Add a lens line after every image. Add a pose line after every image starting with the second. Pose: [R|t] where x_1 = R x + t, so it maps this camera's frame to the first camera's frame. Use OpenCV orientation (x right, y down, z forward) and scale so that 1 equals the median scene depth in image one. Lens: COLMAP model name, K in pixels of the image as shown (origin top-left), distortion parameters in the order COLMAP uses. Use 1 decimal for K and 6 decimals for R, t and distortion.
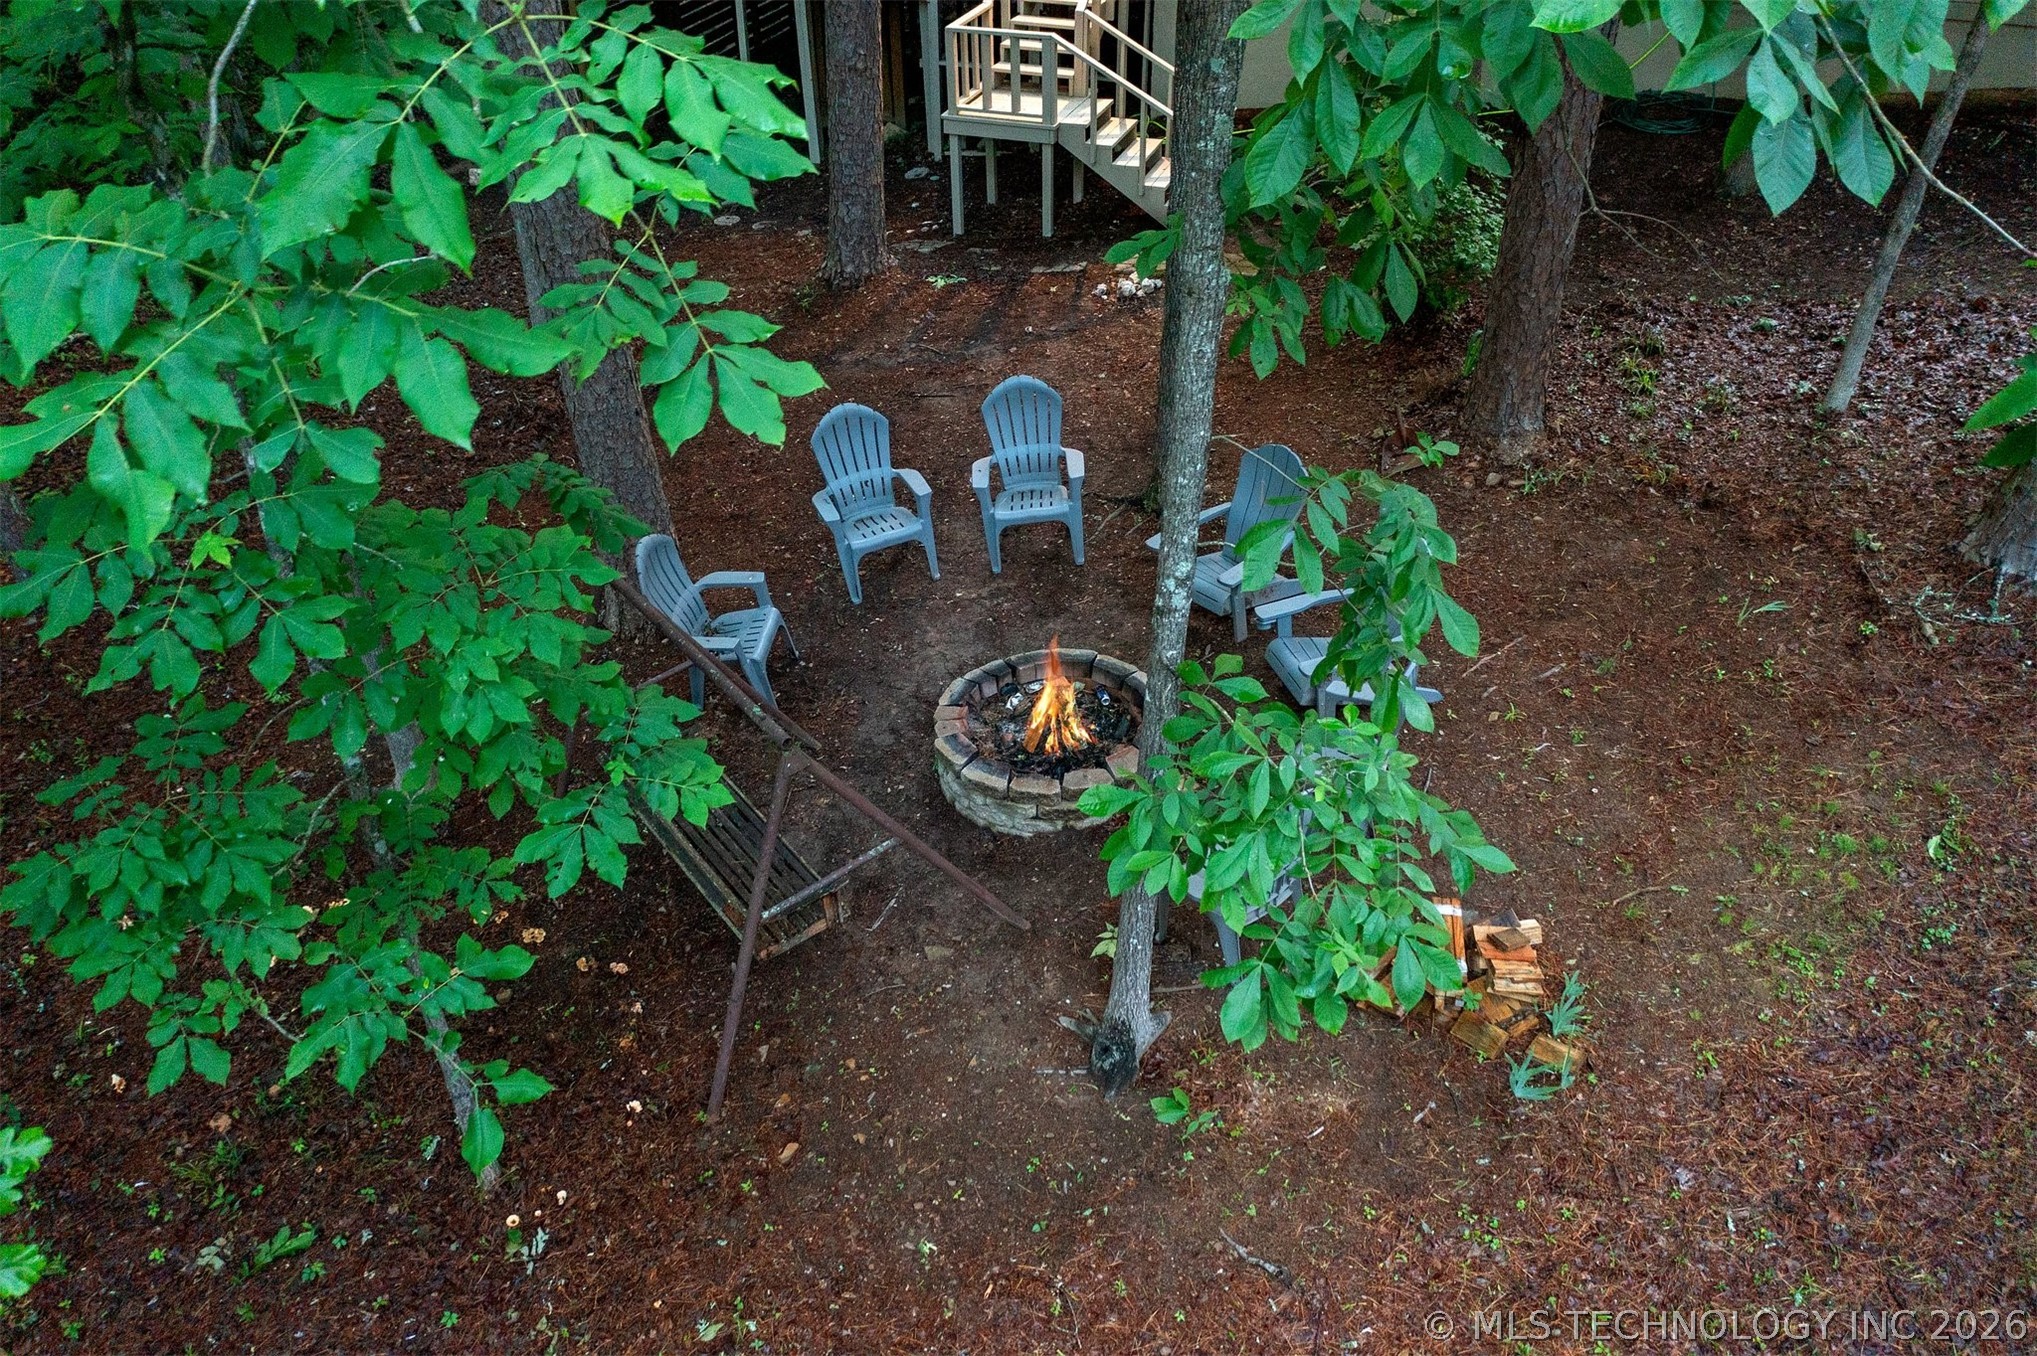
lens RADIAL K [[1635.7, 0, 1021.3], [0, 1635.7, 674.8], [0, 0, 1]] dist [-0.009229, -0.006272]
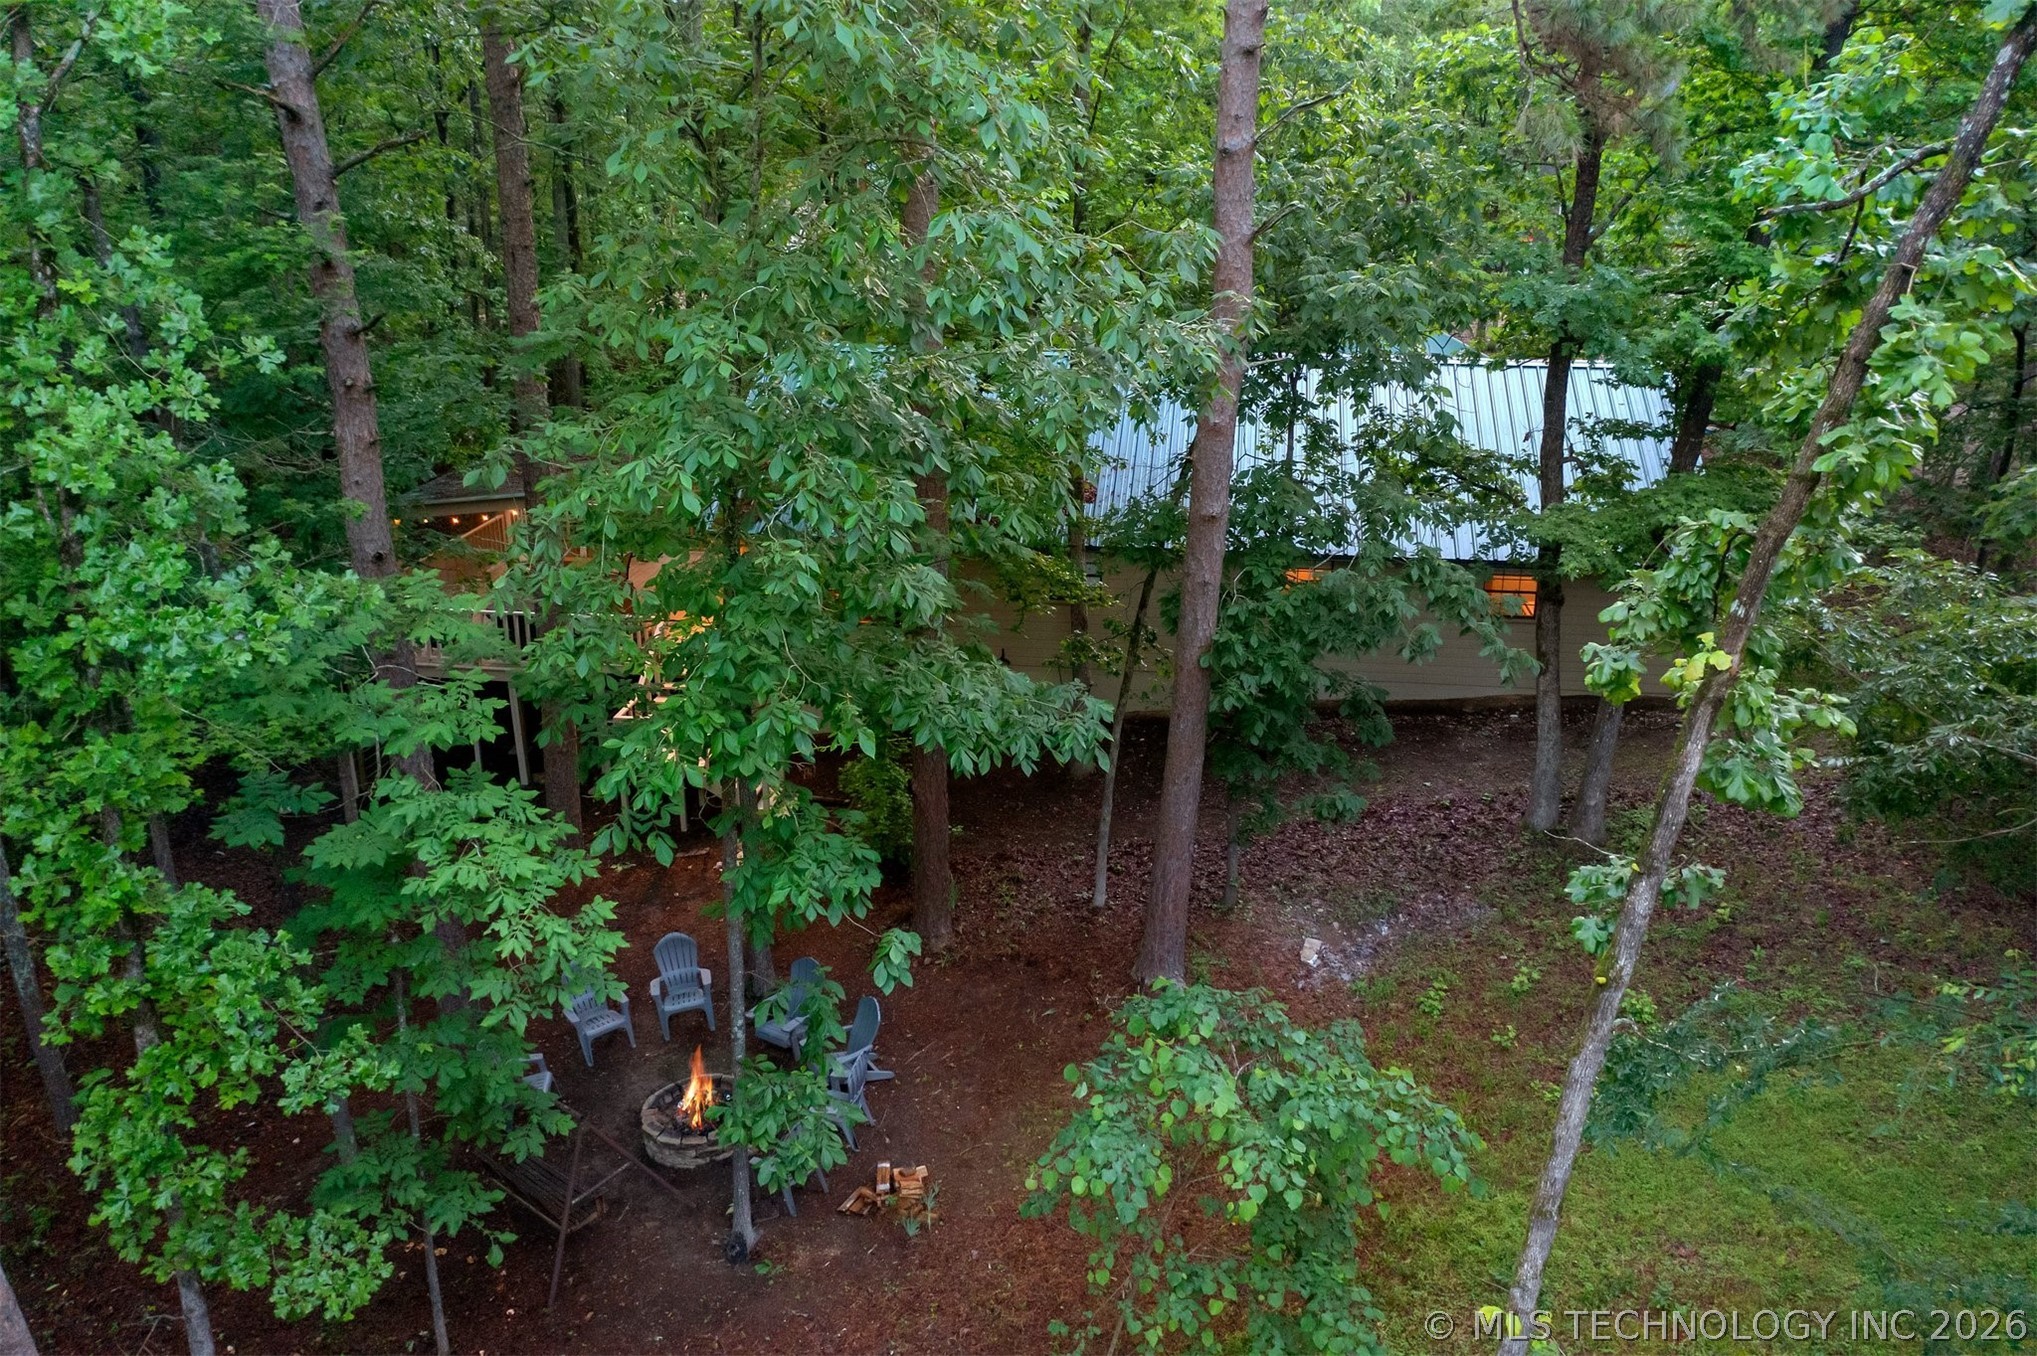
lens RADIAL K [[1635.7, 0, 1012.5], [0, 1635.7, 668.8], [0, 0, 1]] dist [-0.009229, -0.006272]
pose [[0.975533, -0.068550, 0.208895, 0.011492], [0.125079, 0.954445, -0.270907, 0.120040], [-0.180808, 0.290407, 0.939666, -1.299350]]
